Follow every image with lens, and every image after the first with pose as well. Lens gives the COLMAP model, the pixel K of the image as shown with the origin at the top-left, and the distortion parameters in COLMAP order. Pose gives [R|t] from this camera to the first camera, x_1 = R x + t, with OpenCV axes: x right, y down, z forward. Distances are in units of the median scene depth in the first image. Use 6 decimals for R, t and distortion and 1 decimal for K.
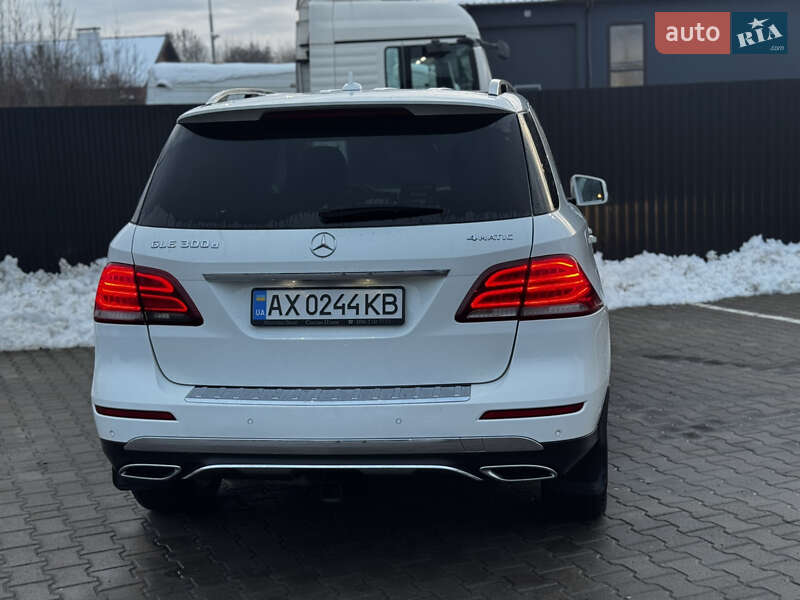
lens RADIAL K [[1139.7, 0, 400.0], [0, 1139.7, 300.0], [0, 0, 1]] dist [0.138986, 0.000665]
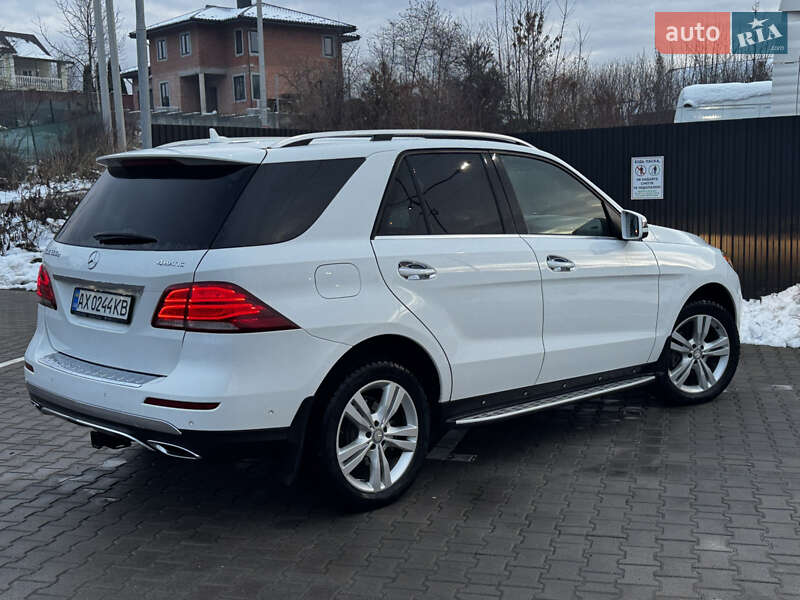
lens RADIAL K [[979.3, 0, 400.0], [0, 979.3, 300.0], [0, 0, 1]] dist [0.156386, -0.260663]
pose [[0.789448, 0.094383, -0.606517, 0.932883], [-0.084107, 0.995421, 0.045427, -0.084194], [0.608027, 0.015150, 0.793771, 0.274489]]
